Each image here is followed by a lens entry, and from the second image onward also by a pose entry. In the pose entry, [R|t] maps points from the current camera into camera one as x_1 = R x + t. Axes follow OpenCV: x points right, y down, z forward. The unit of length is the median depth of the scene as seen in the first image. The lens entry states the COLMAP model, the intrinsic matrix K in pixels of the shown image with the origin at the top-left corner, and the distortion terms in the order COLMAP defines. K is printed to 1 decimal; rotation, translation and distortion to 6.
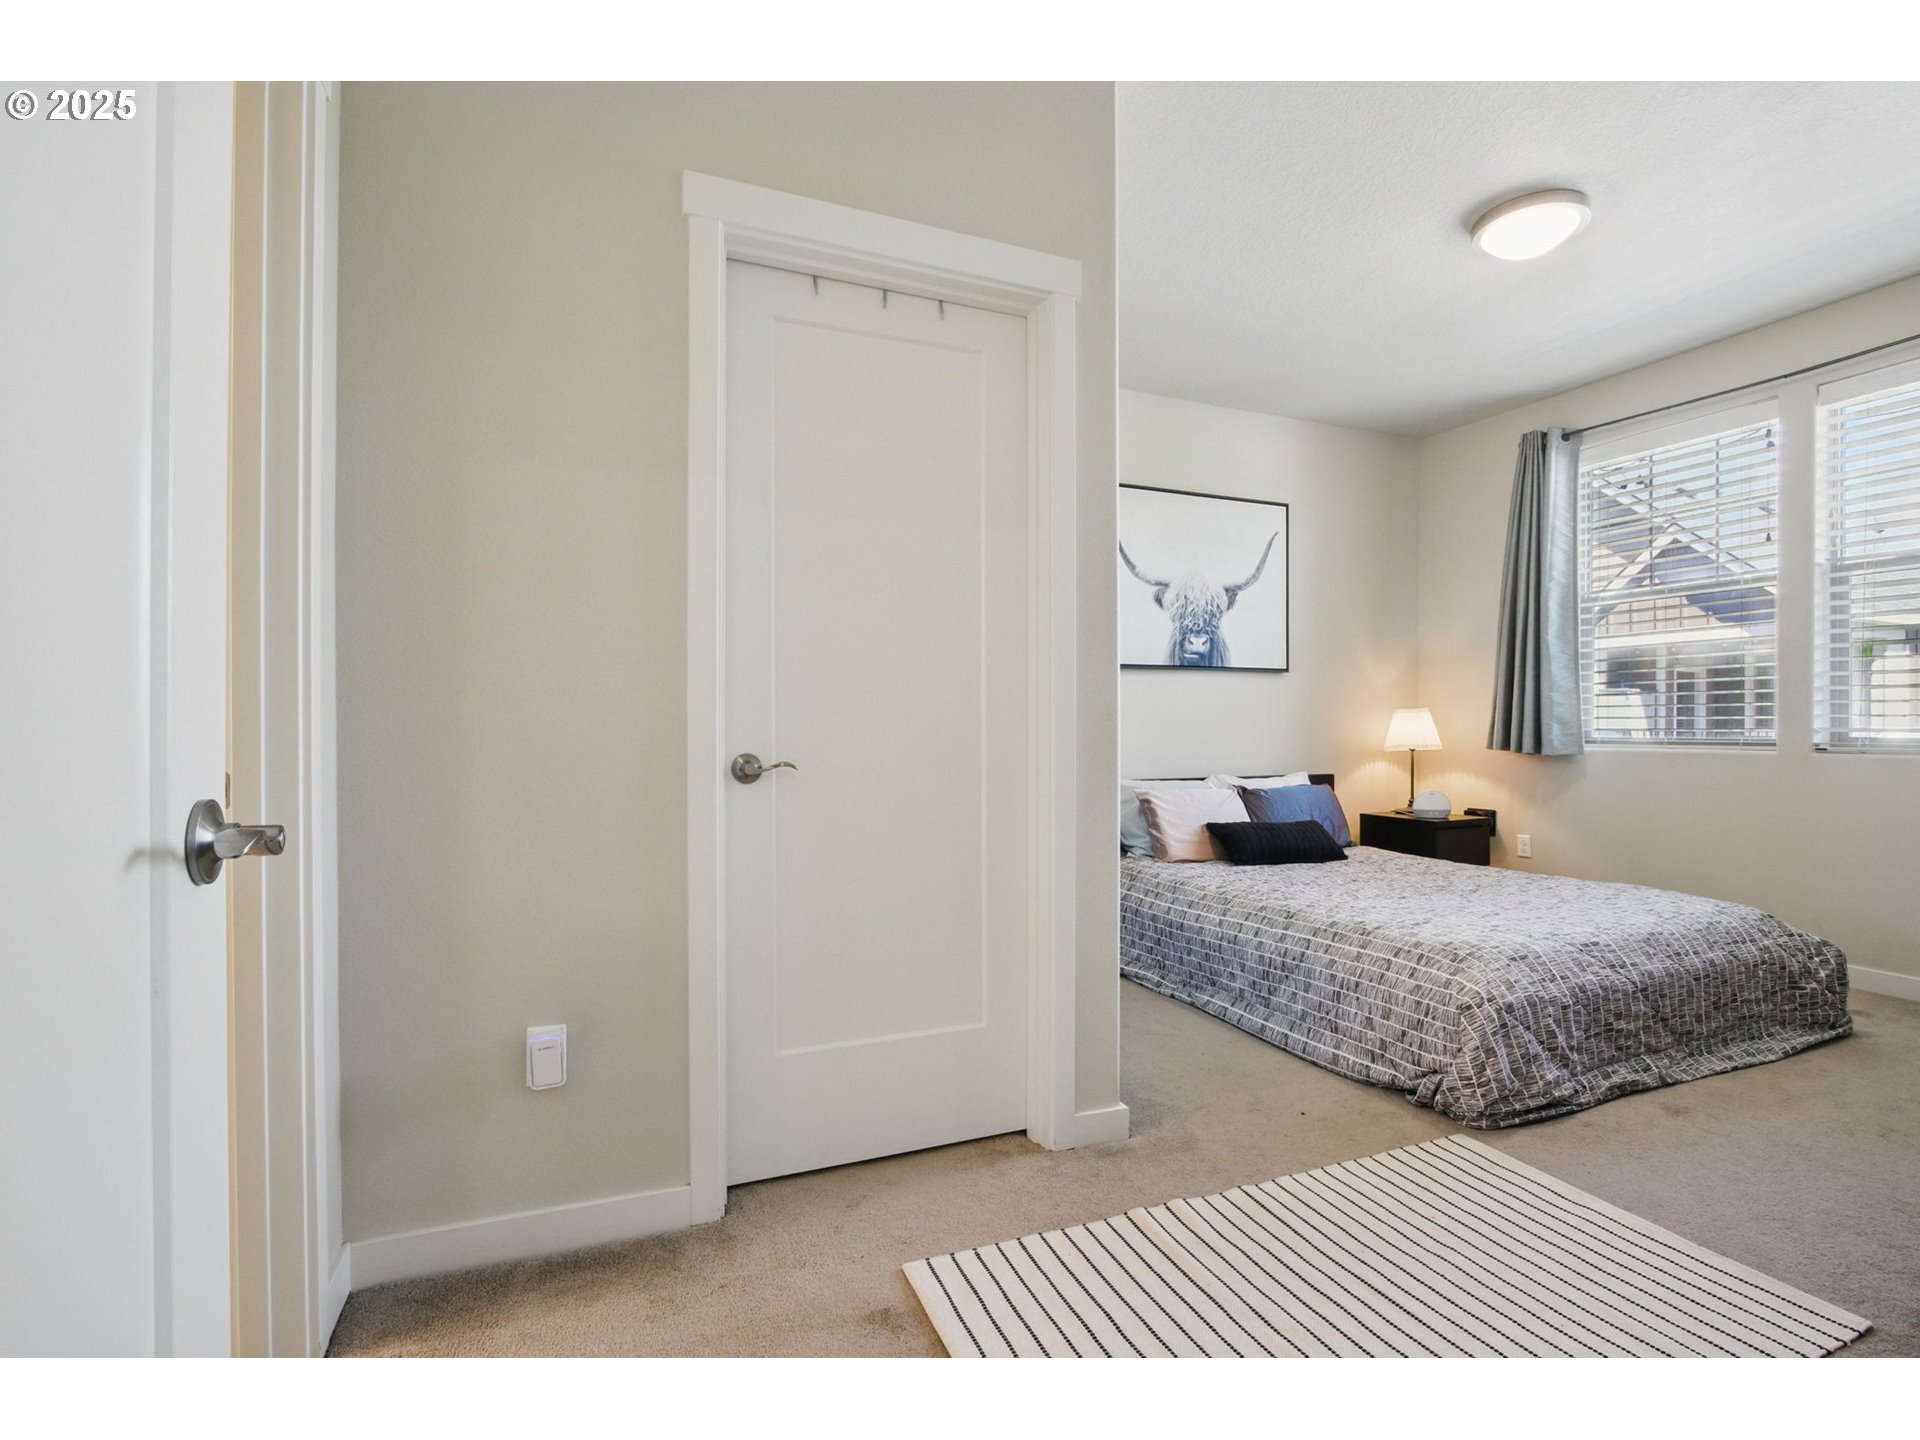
lens RADIAL K [[908.0, 0, 947.6], [0, 908.0, 735.5], [0, 0, 1]] dist [-0.019483, 0.003815]
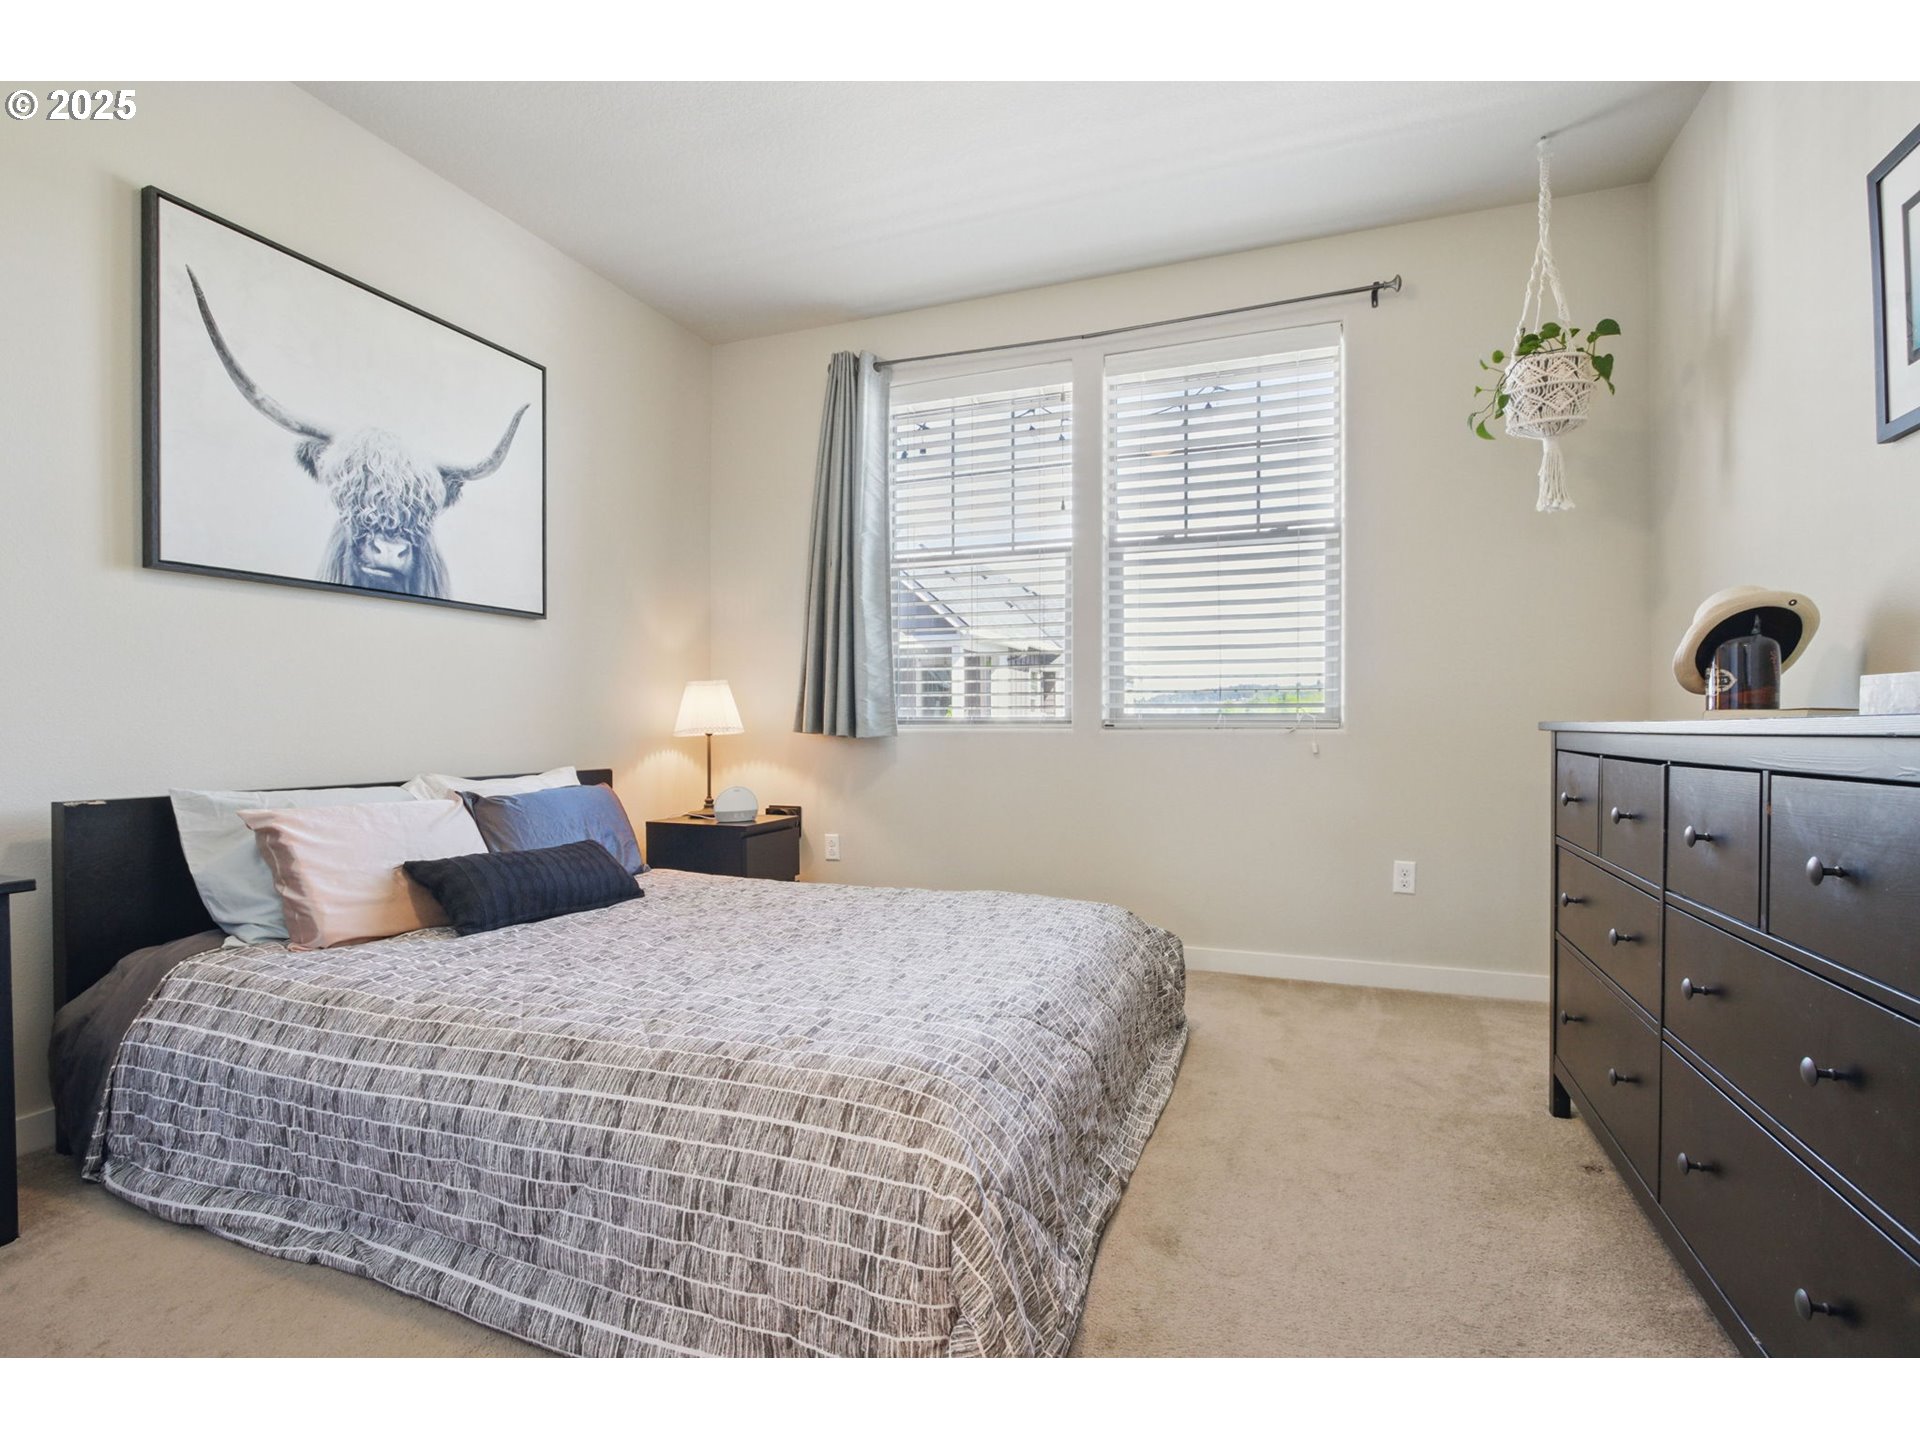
lens RADIAL K [[908.0, 0, 950.5], [0, 908.0, 735.3], [0, 0, 1]] dist [-0.019483, 0.003815]
pose [[0.698699, -0.006611, 0.715385, 0.126686], [0.006914, 0.999973, 0.002488, 0.019694], [-0.715383, 0.003208, 0.698726, 0.378994]]
